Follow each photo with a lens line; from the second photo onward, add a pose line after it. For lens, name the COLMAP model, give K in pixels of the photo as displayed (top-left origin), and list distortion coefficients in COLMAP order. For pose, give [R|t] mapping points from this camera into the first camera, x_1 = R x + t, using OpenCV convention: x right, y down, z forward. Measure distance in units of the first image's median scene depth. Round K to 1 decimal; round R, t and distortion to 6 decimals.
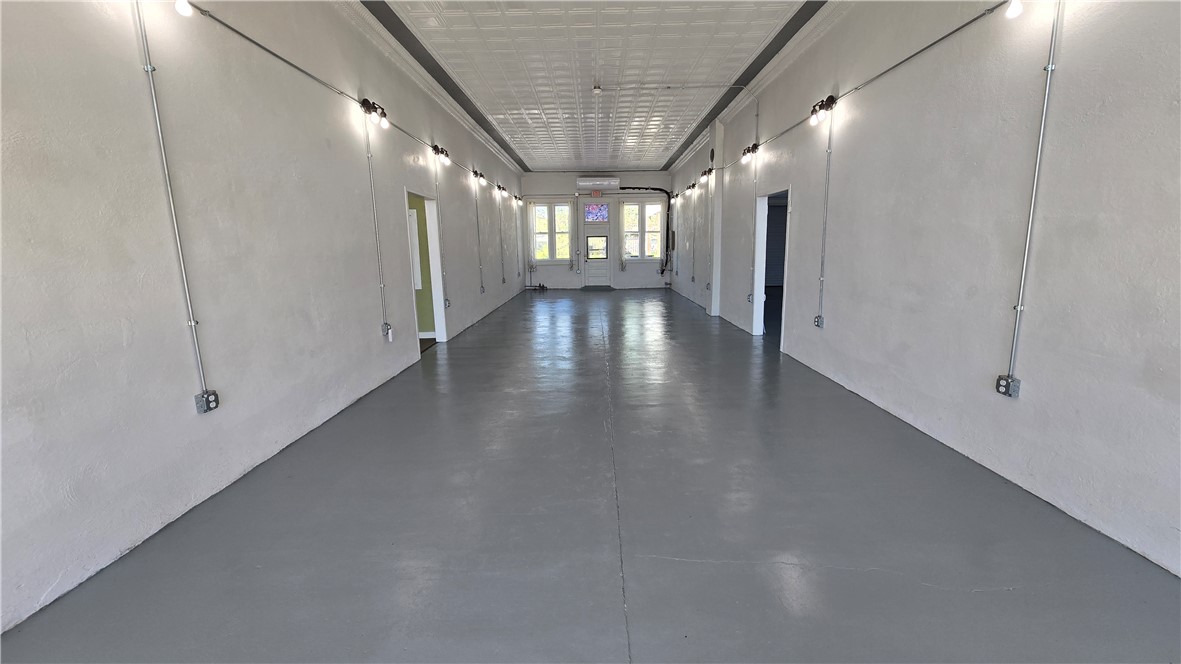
lens RADIAL K [[478.1, 0, 592.5], [0, 478.1, 327.1], [0, 0, 1]] dist [-0.001334, -0.000009]
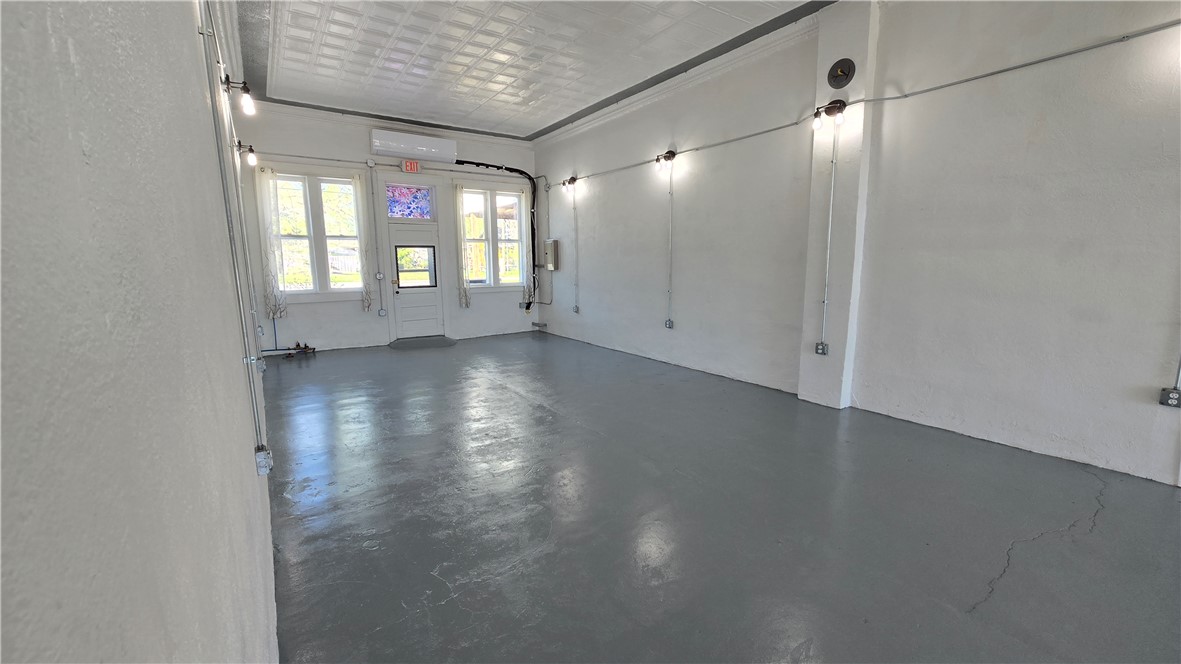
lens RADIAL K [[478.1, 0, 593.5], [0, 478.1, 331.3], [0, 0, 1]] dist [-0.001334, -0.000009]
pose [[0.824705, -0.076717, 0.560336, -0.133429], [0.091779, 0.995779, 0.001254, -0.076306], [-0.558066, 0.050393, 0.828265, 0.445482]]
